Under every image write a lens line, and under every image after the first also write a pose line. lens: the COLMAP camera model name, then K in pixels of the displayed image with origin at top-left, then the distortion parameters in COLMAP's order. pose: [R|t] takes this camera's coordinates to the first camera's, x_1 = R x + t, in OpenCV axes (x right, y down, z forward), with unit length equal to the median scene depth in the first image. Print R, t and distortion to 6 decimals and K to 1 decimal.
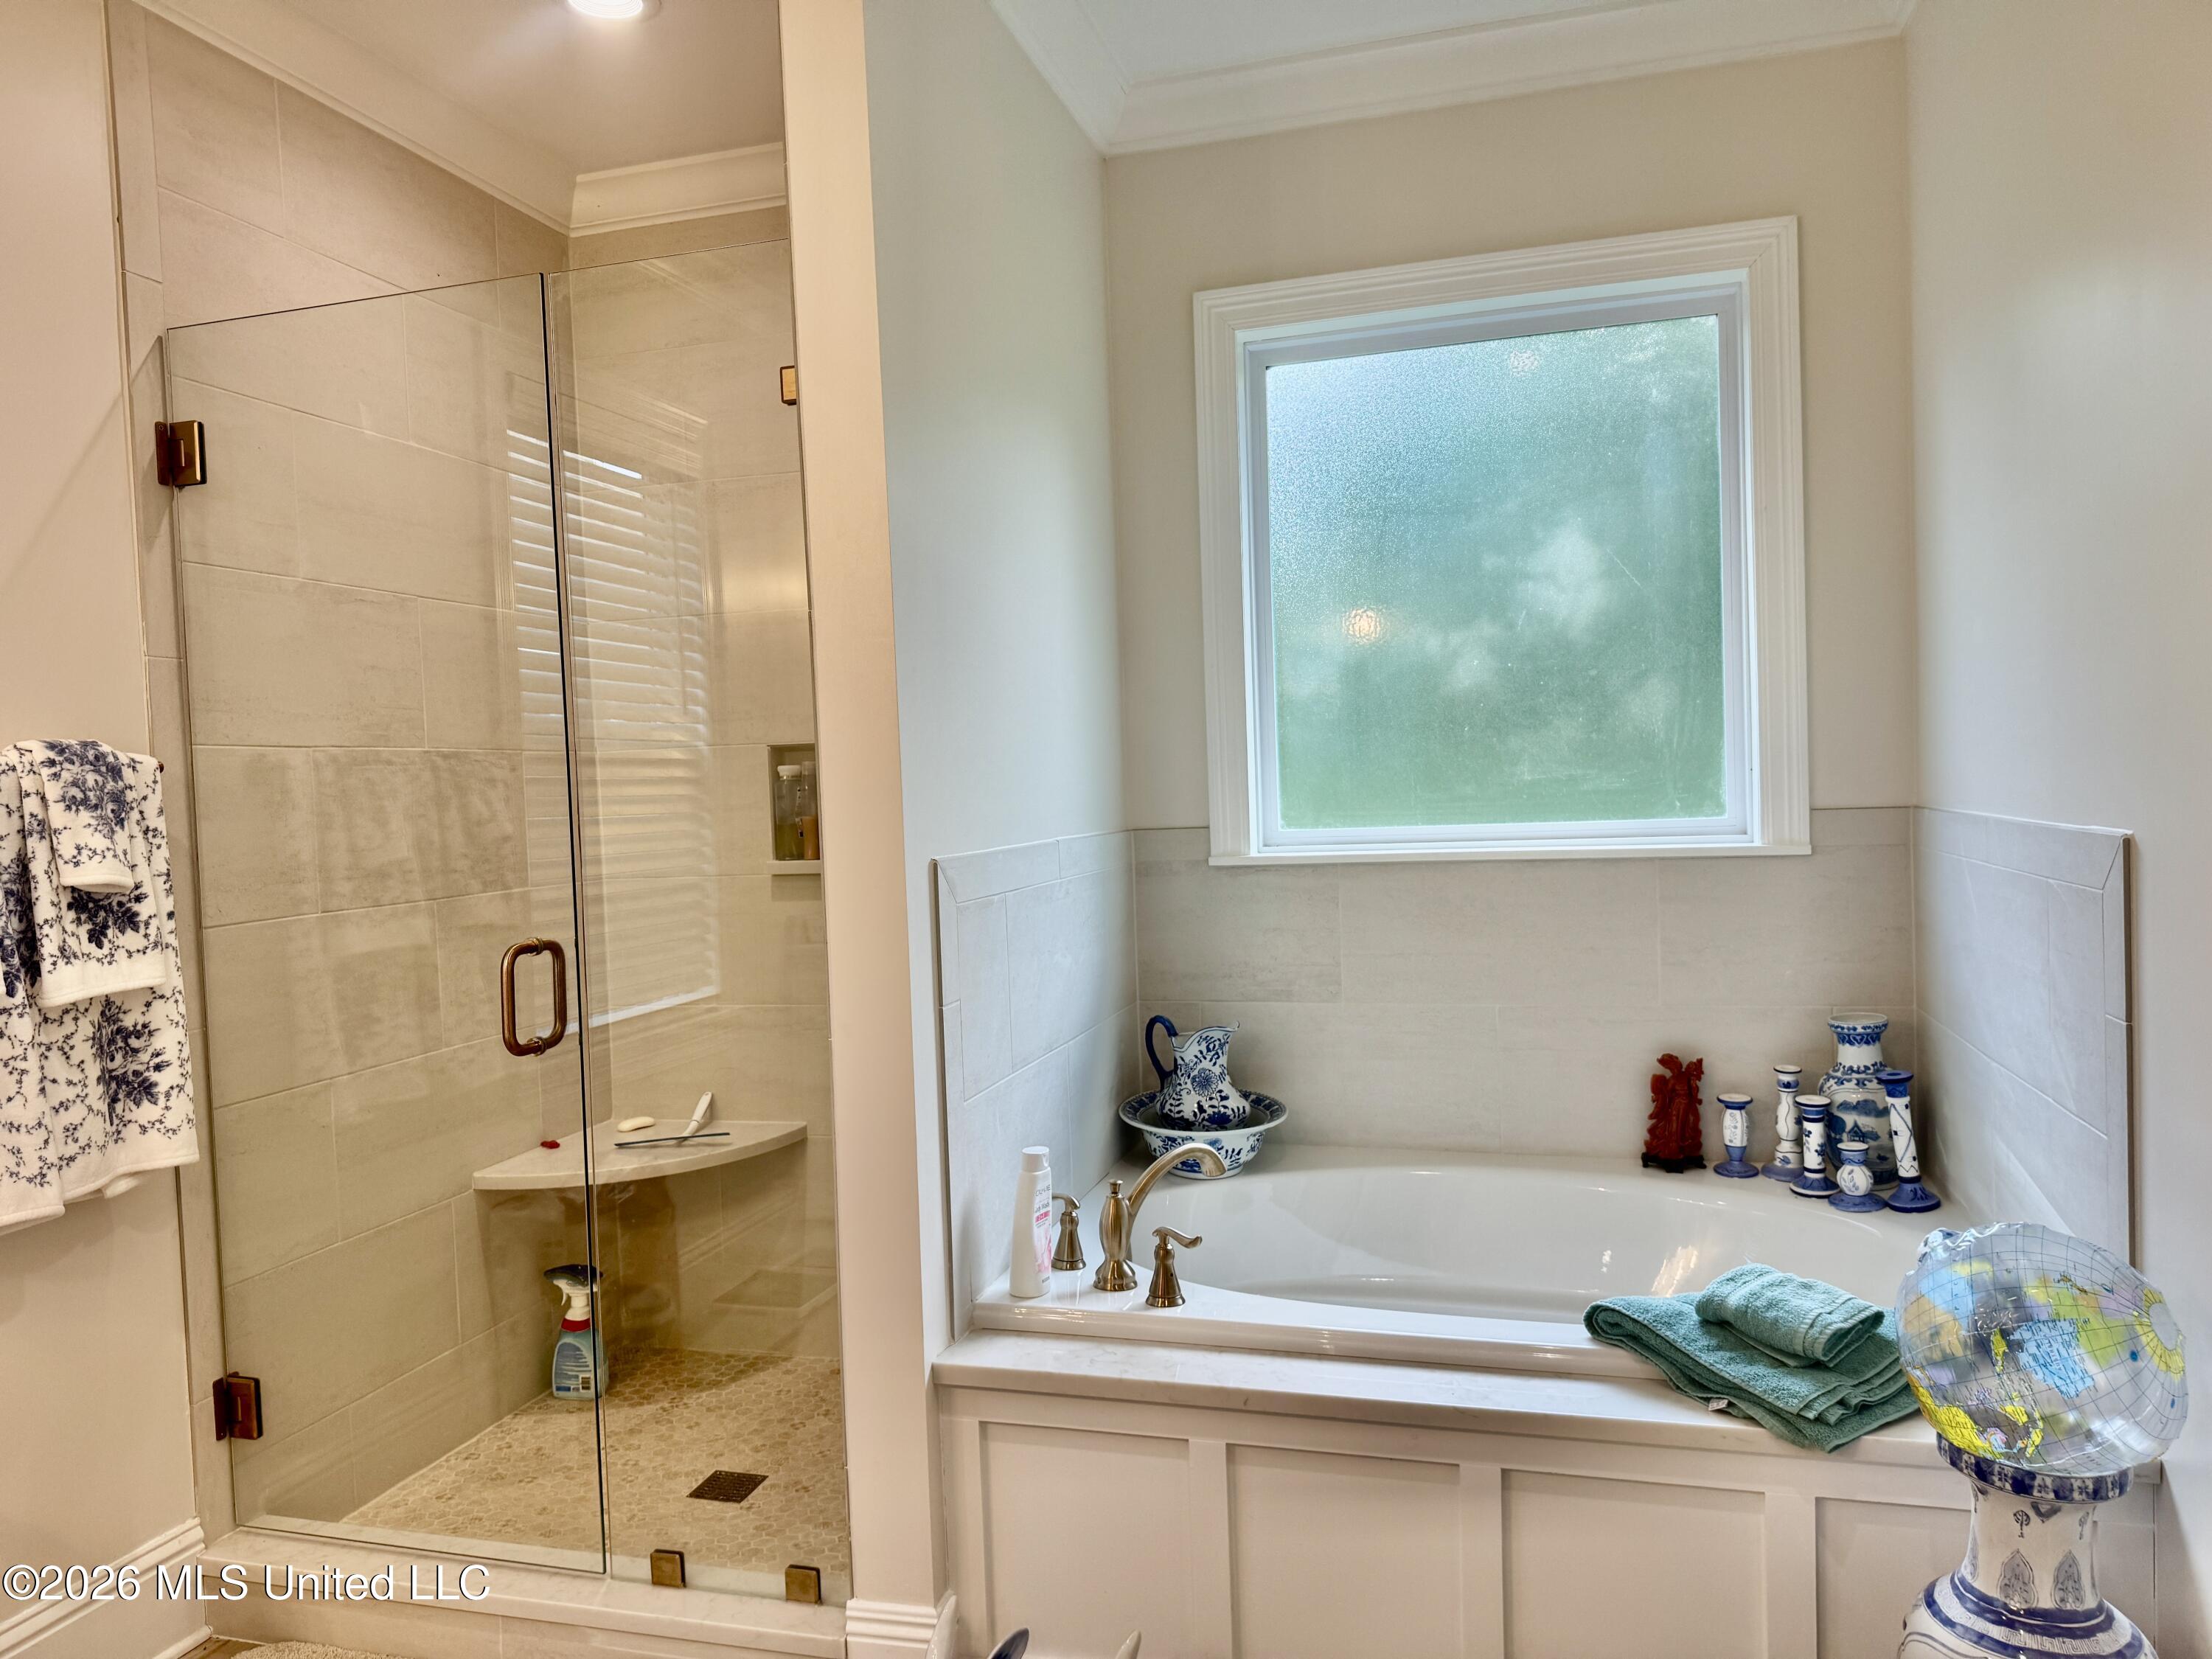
lens RADIAL K [[1551.3, 0, 1100.9], [0, 1551.3, 845.6], [0, 0, 1]] dist [0.063753, -0.074888]
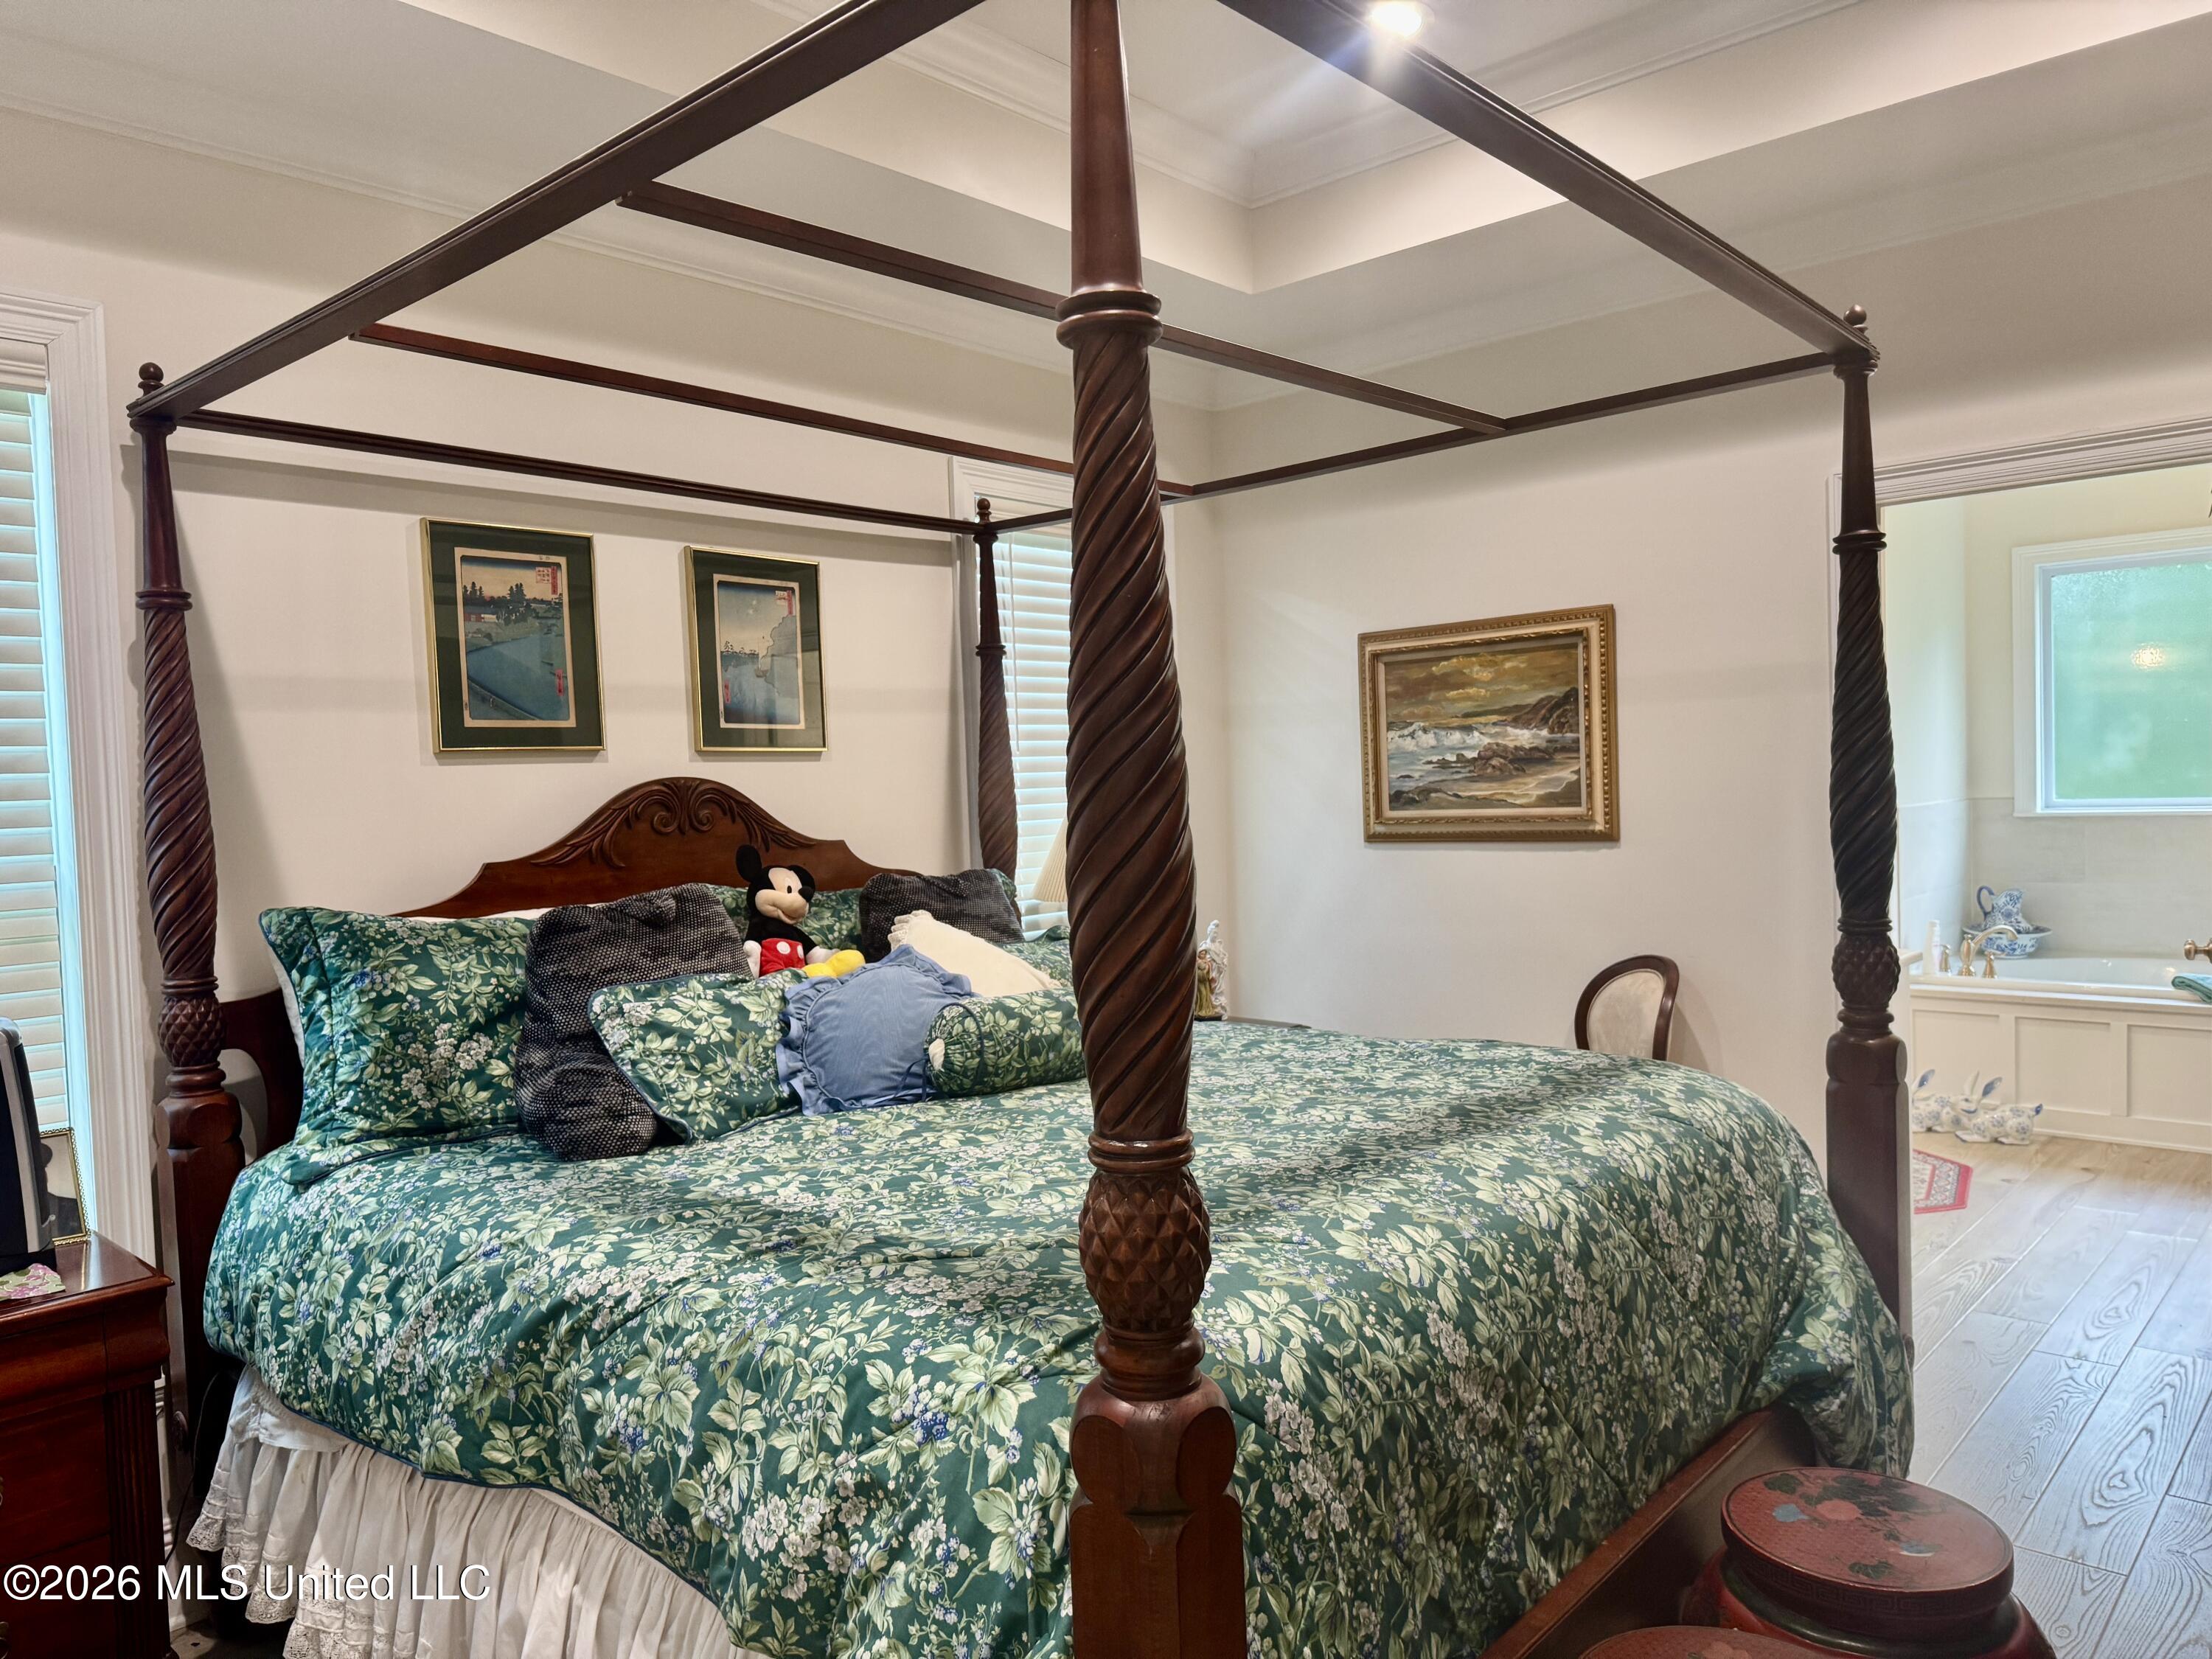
lens RADIAL K [[1545.6, 0, 1091.2], [0, 1545.6, 833.3], [0, 0, 1]] dist [0.109402, -0.150063]
pose [[0.897878, 0.020260, -0.439777, -0.115963], [-0.017661, 0.999794, 0.010002, 0.038074], [0.439889, -0.001214, 0.898051, -1.516191]]
